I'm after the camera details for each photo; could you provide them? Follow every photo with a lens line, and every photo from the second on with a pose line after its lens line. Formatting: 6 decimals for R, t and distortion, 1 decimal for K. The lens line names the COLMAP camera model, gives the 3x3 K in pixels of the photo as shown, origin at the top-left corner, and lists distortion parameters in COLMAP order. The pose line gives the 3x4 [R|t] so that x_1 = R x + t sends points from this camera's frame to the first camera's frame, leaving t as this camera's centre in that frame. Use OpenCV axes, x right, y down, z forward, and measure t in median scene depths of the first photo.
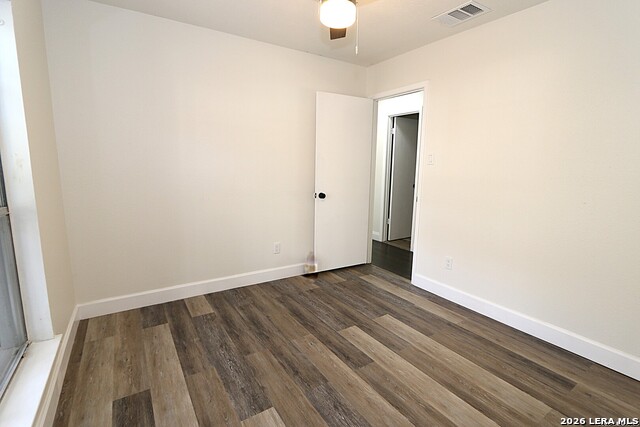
lens RADIAL K [[299.3, 0, 318.5], [0, 299.3, 212.2], [0, 0, 1]] dist [-0.002850, -0.000786]
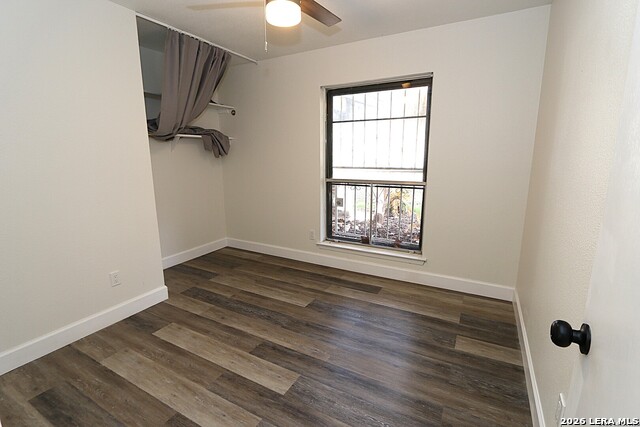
lens RADIAL K [[299.3, 0, 318.5], [0, 299.3, 212.2], [0, 0, 1]] dist [-0.002850, -0.000786]
pose [[-0.880441, 0.079518, -0.467440, 0.404060], [-0.081853, 0.945547, 0.315025, -0.297510], [0.467036, 0.315622, -0.825990, 1.749274]]
